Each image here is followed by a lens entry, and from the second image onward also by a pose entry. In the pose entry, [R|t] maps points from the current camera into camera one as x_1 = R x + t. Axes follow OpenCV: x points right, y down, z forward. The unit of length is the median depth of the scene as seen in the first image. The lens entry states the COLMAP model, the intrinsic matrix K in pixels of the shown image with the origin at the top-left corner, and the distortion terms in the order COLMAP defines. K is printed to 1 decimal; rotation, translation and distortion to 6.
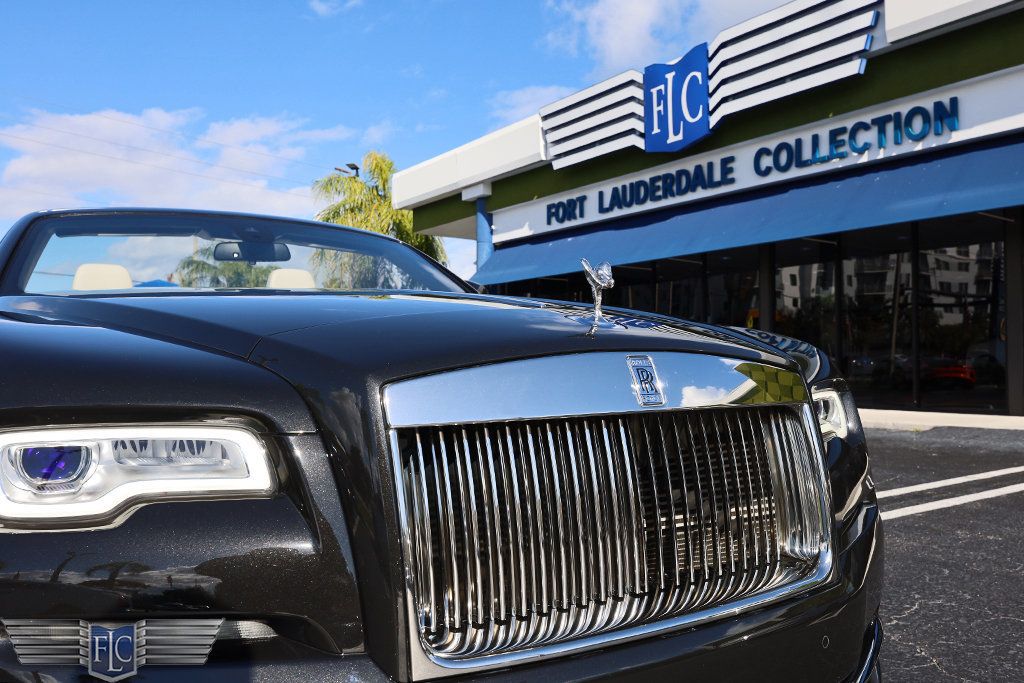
lens RADIAL K [[828.6, 0, 512.0], [0, 828.6, 341.5], [0, 0, 1]] dist [0.003294, -0.003117]
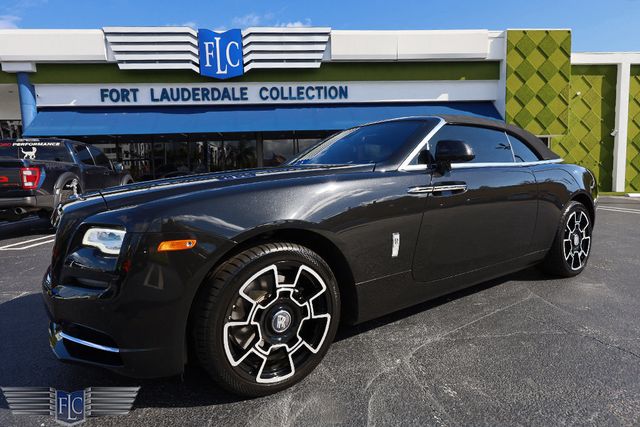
lens RADIAL K [[367.1, 0, 321.7], [0, 367.1, 211.4], [0, 0, 1]] dist [0.001652, 0.001134]
pose [[0.508001, -0.085938, 0.857059, -0.474261], [0.003322, 0.995199, 0.097820, 0.006674], [-0.861350, -0.046845, 0.505848, 0.318076]]
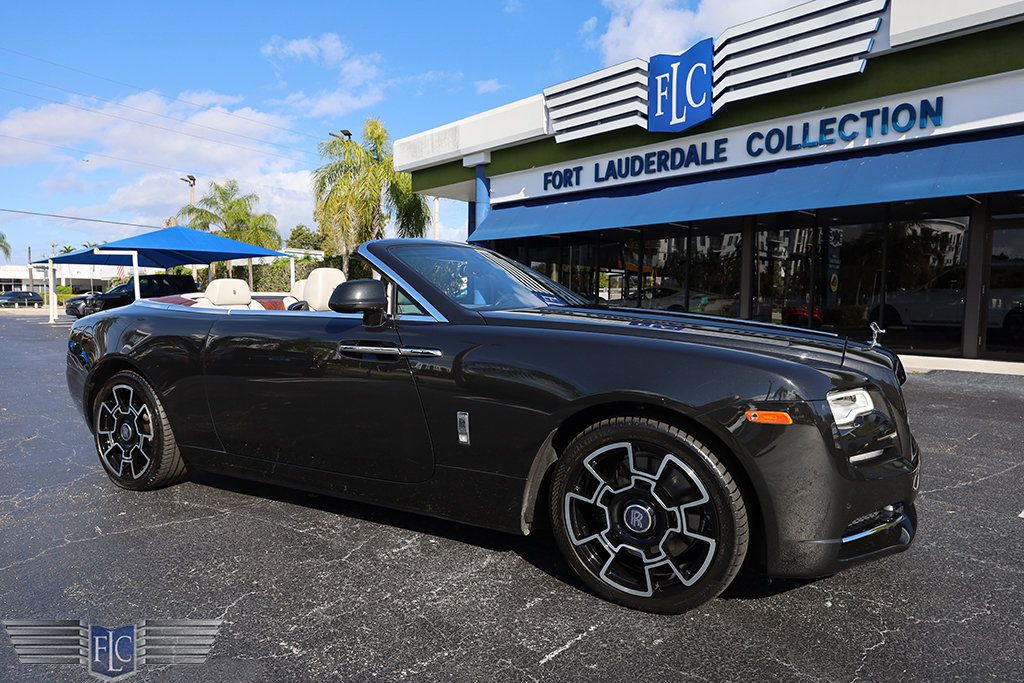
lens RADIAL K [[638.8, 0, 512.0], [0, 638.8, 341.5], [0, 0, 1]] dist [-0.000390, 0.001218]
pose [[0.991116, 0.007508, 0.132787, -0.156048], [-0.019907, 0.995532, 0.092298, -0.010120], [-0.131501, -0.094122, 0.986838, 0.099747]]
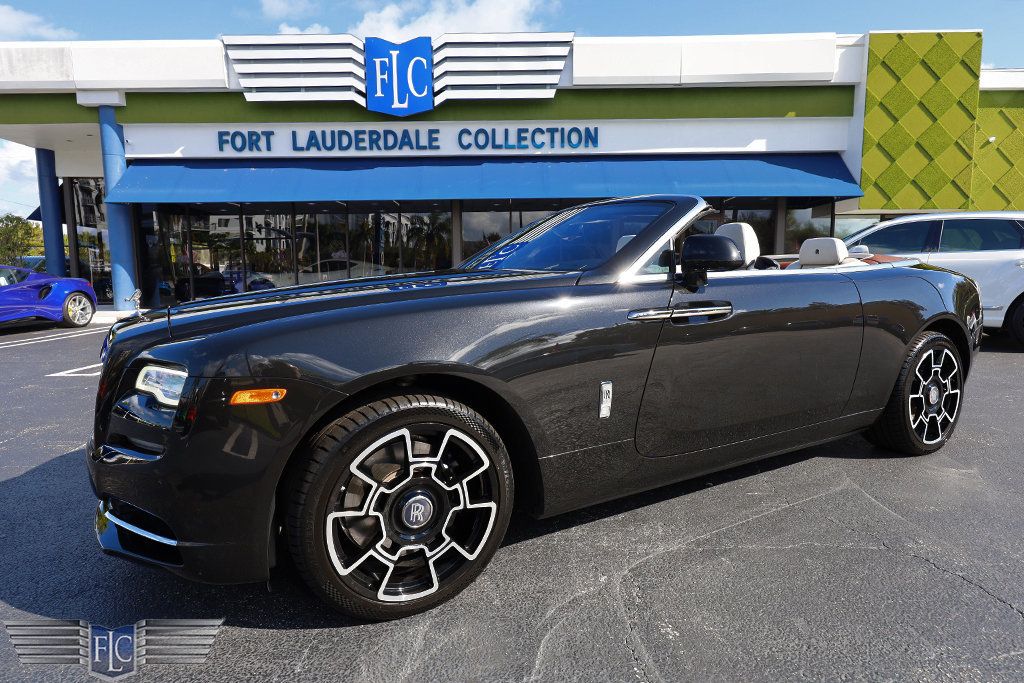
lens RADIAL K [[582.5, 0, 514.9], [0, 582.5, 337.2], [0, 0, 1]] dist [0.002409, 0.001077]
pose [[0.573834, -0.090283, 0.813980, -0.470535], [-0.015279, 0.992552, 0.120860, 0.001534], [-0.818829, -0.081791, 0.568181, 0.304628]]
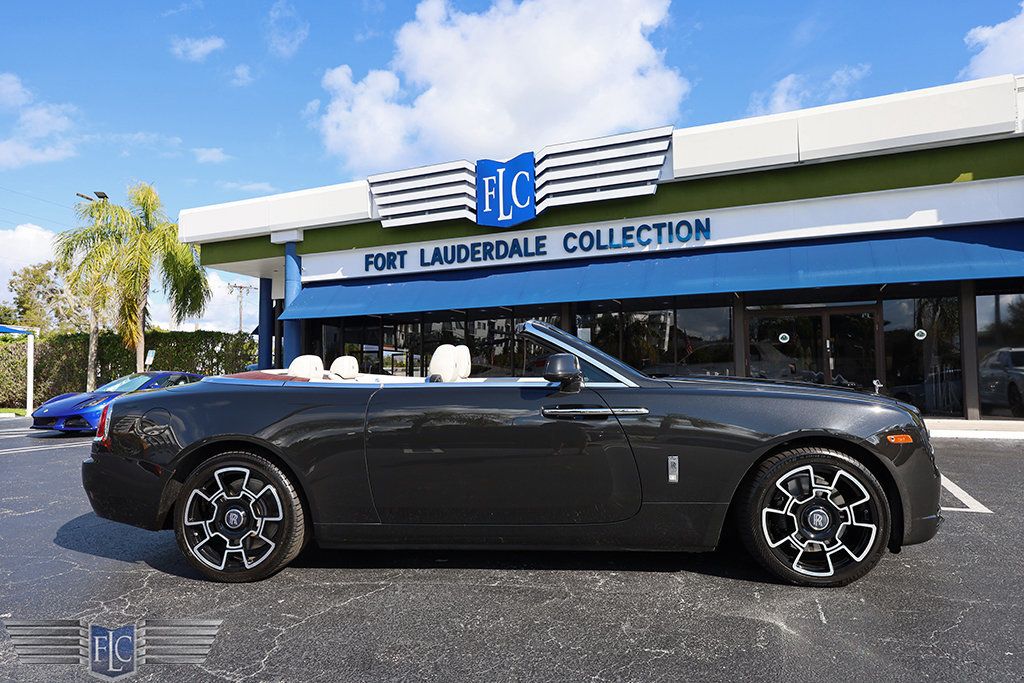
lens RADIAL K [[638.8, 0, 512.0], [0, 638.8, 341.5], [0, 0, 1]] dist [-0.000390, 0.001218]
pose [[0.856289, 0.026597, 0.515812, -0.321575], [-0.008825, 0.999281, -0.036876, -0.005347], [-0.516422, 0.027024, 0.855908, 0.110514]]
